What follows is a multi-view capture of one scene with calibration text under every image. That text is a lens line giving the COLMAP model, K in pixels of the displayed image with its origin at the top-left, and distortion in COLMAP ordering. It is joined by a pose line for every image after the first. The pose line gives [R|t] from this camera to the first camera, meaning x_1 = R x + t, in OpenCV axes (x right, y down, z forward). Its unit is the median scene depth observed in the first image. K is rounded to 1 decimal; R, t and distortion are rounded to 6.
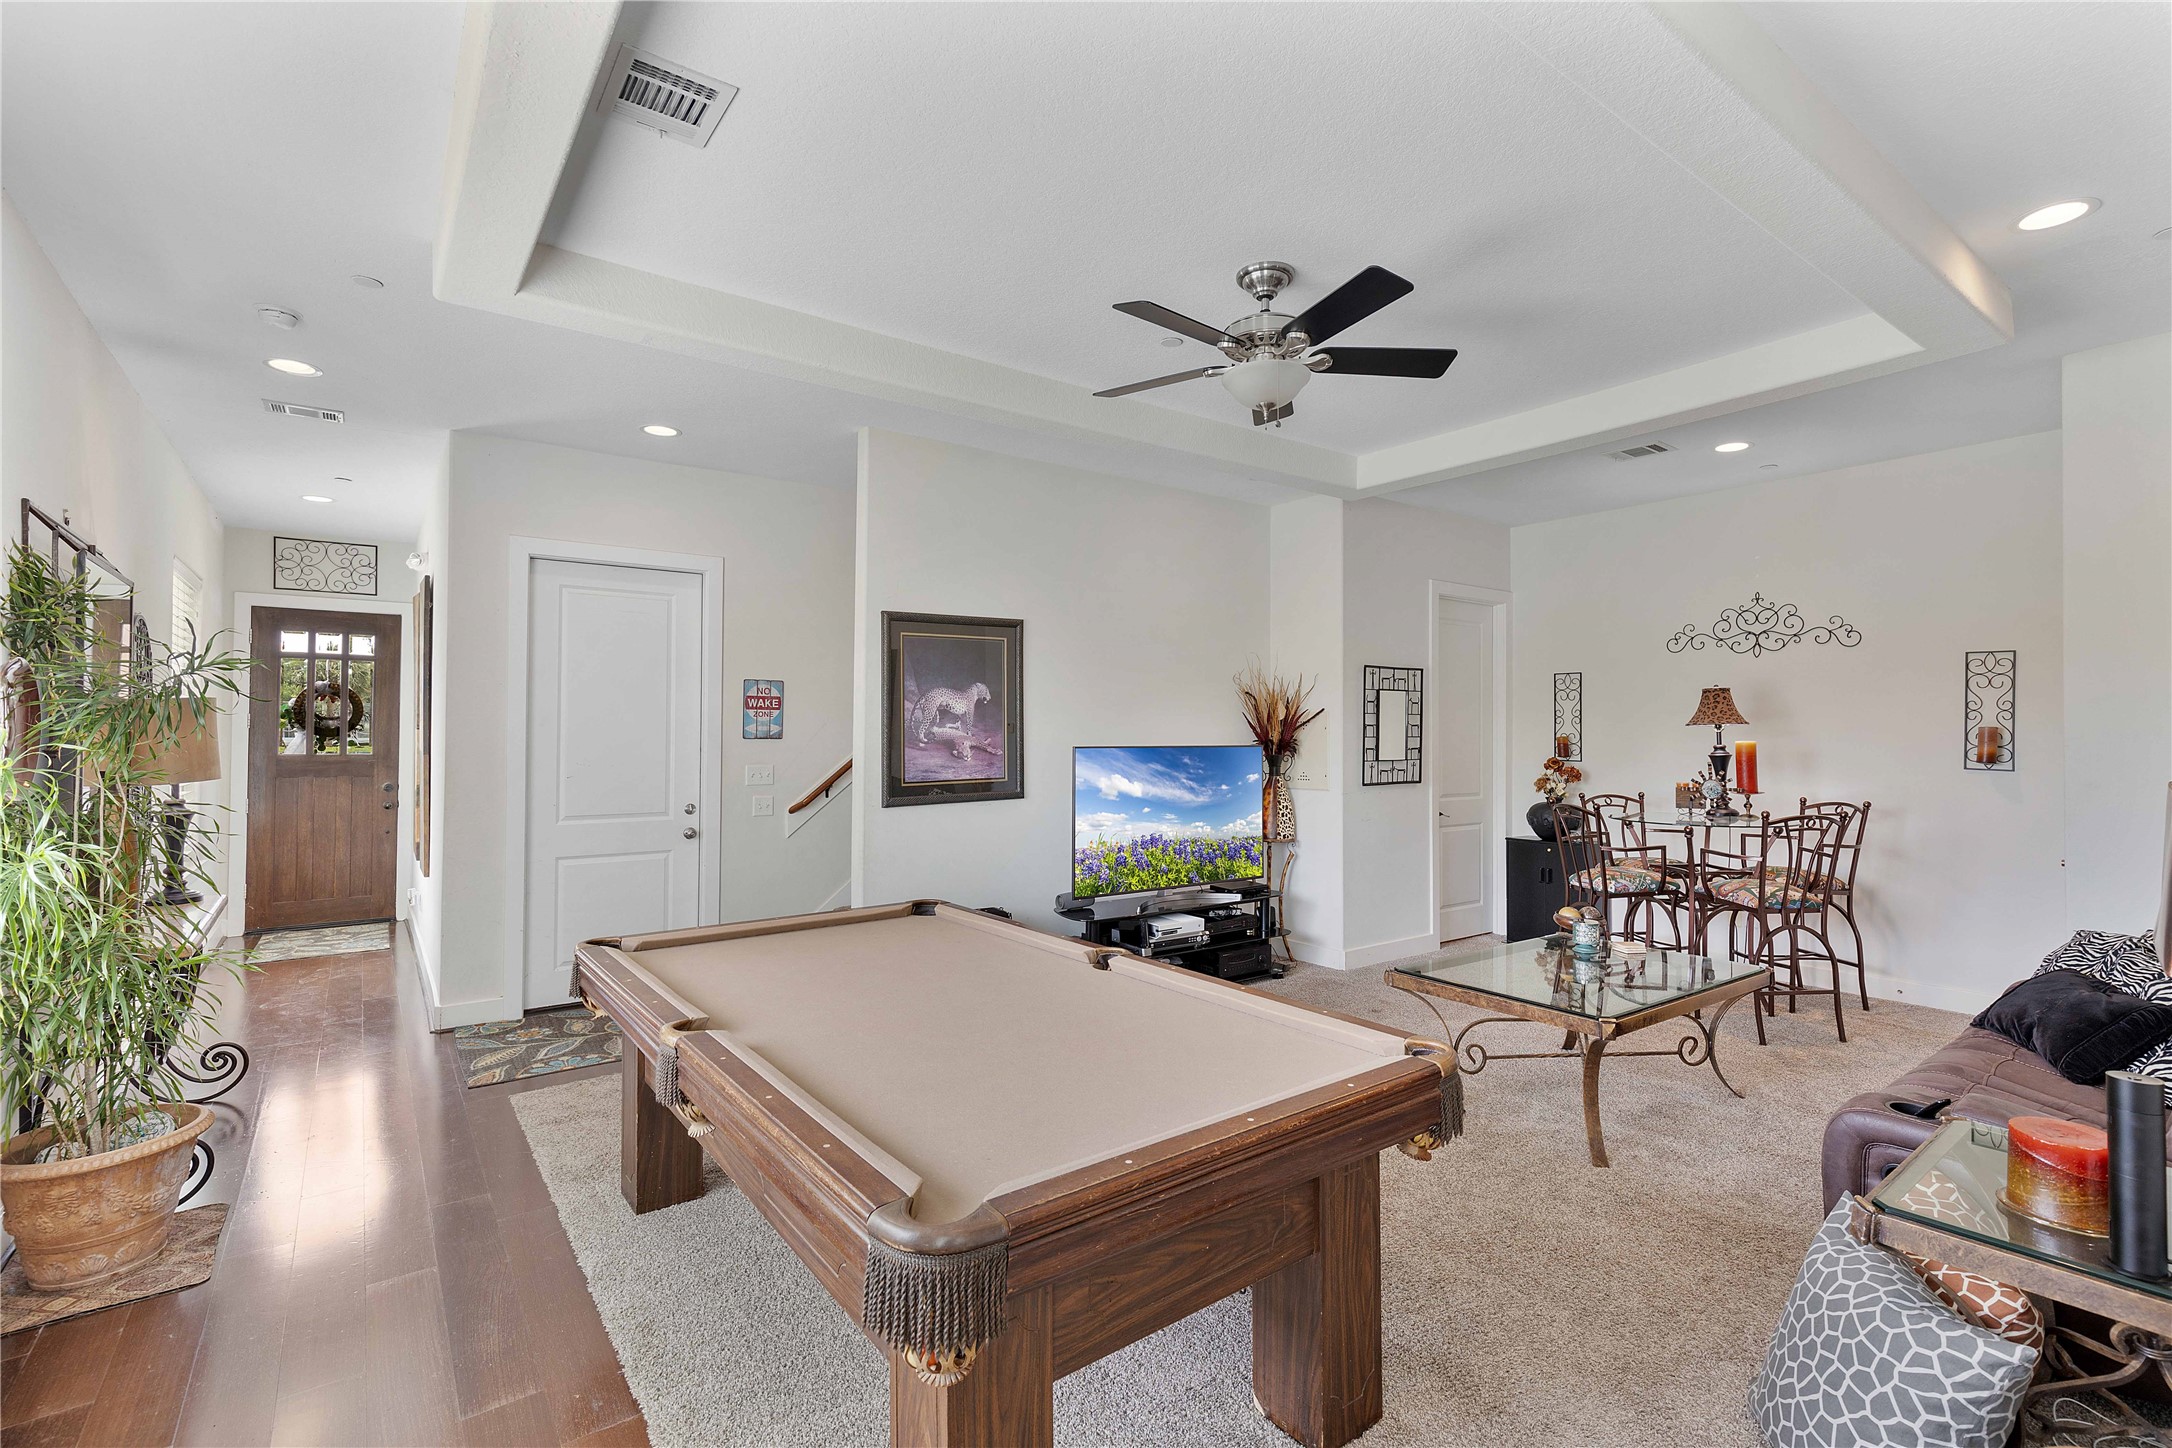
lens RADIAL K [[987.5, 0, 1092.1], [0, 987.5, 721.3], [0, 0, 1]] dist [-0.000623, 0.000425]
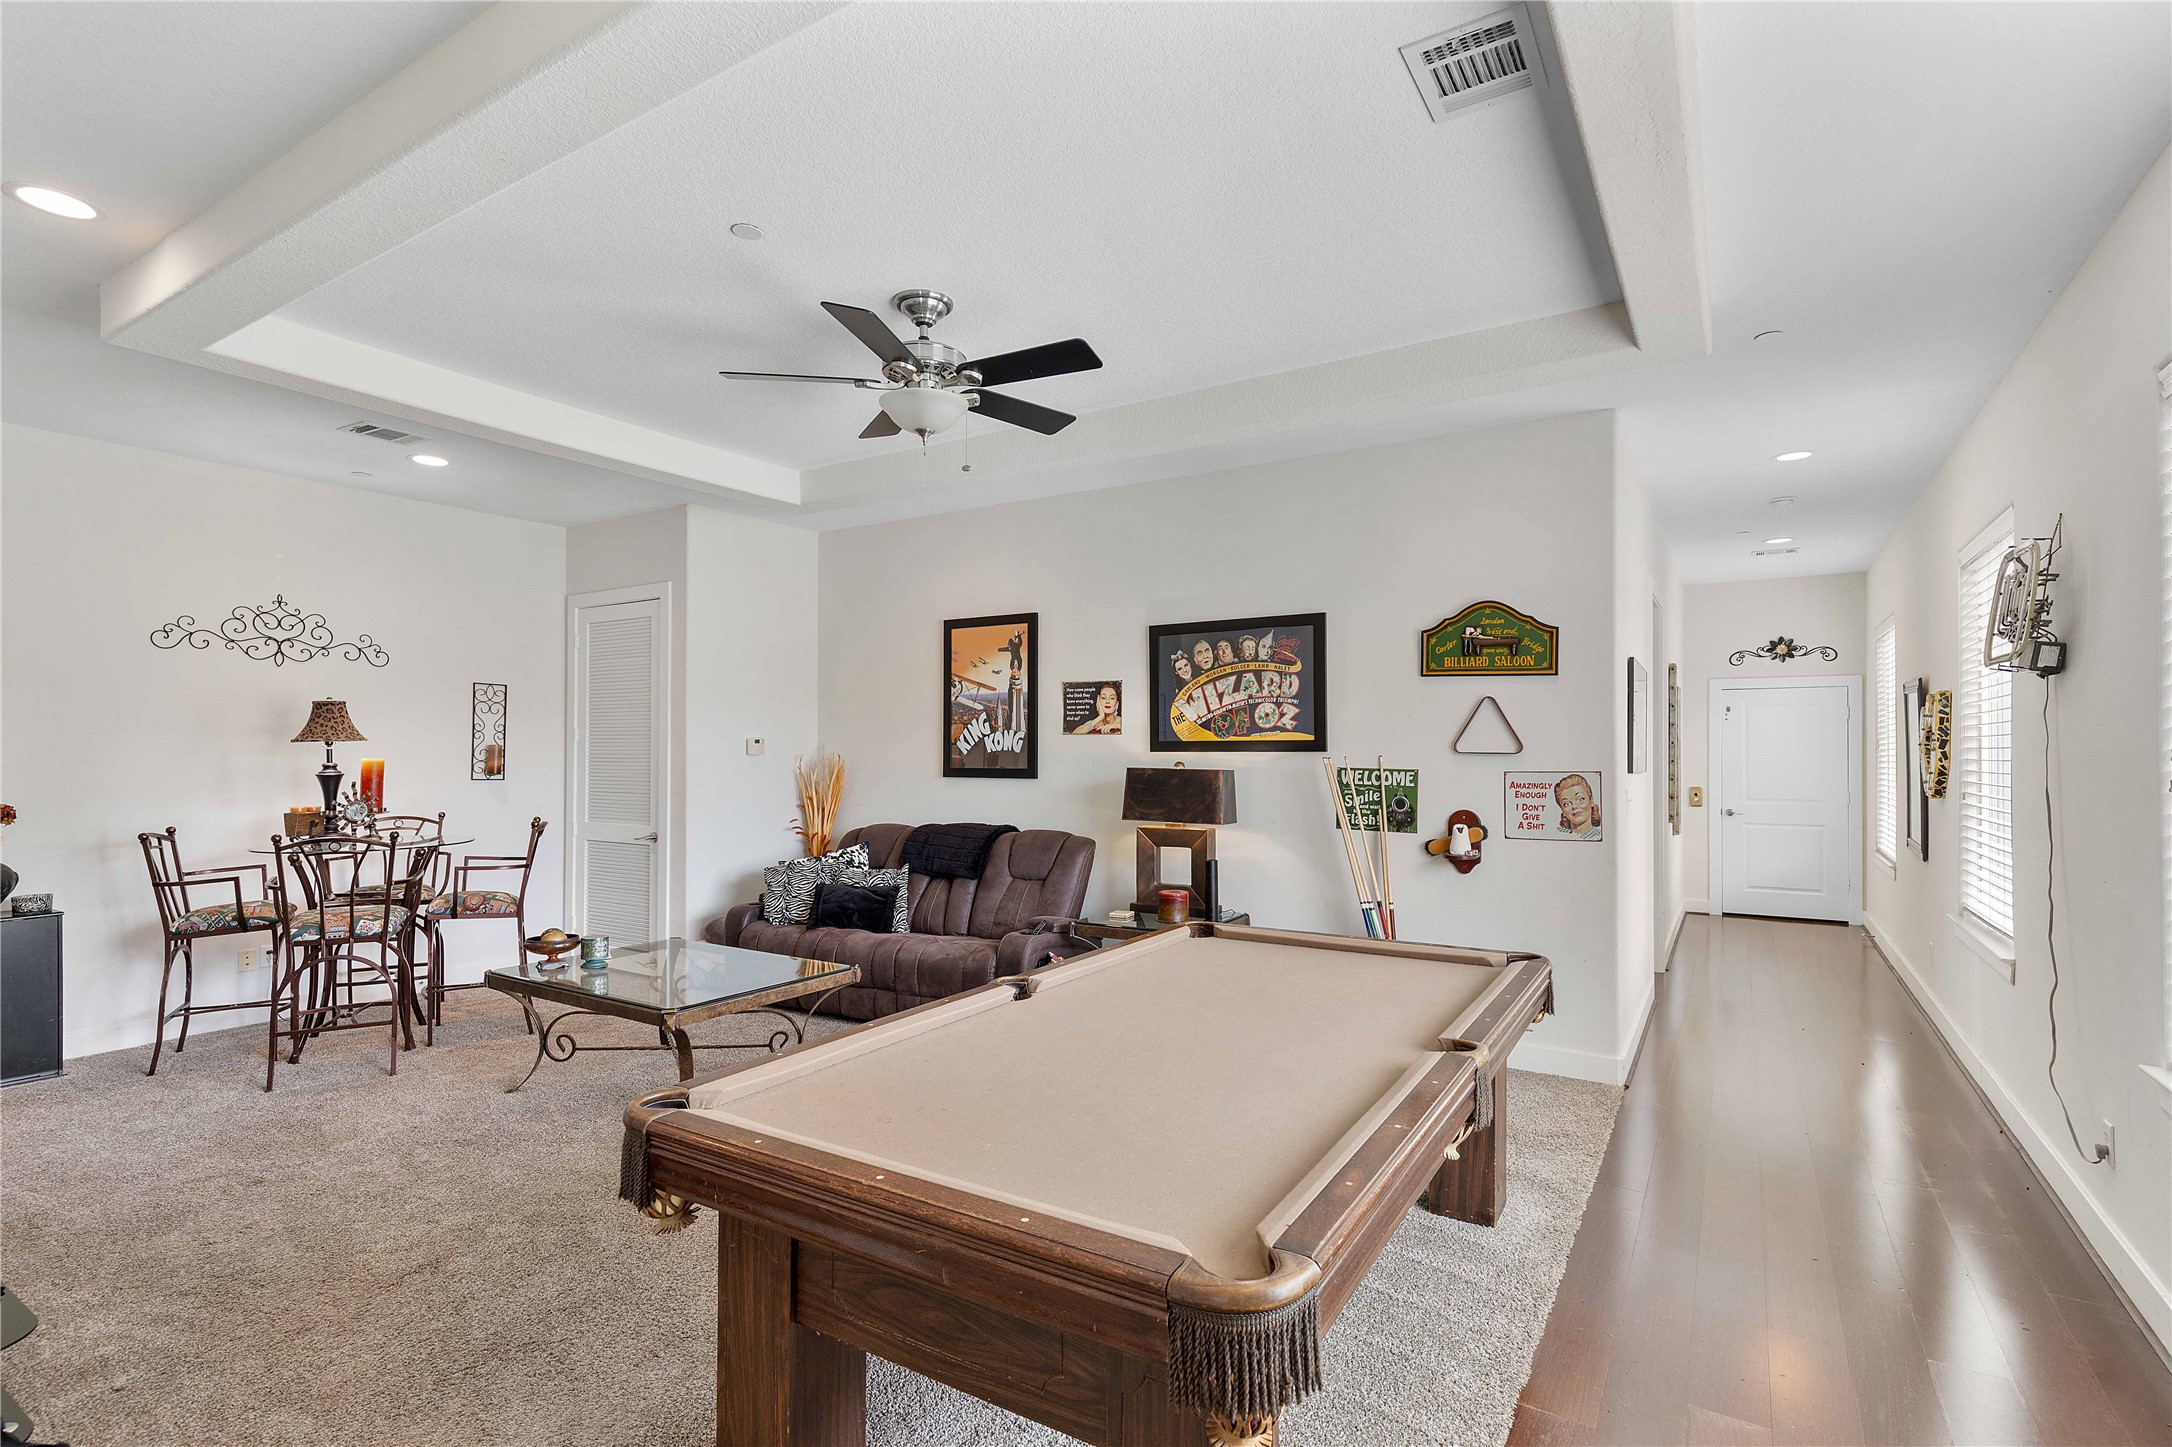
lens RADIAL K [[987.5, 0, 1093.5], [0, 987.5, 738.6], [0, 0, 1]] dist [-0.000623, 0.000425]
pose [[-0.357087, 0.011764, 0.933997, -0.483733], [-0.009812, 0.999818, -0.016345, 0.009736], [-0.934020, -0.015001, -0.356906, 0.687086]]
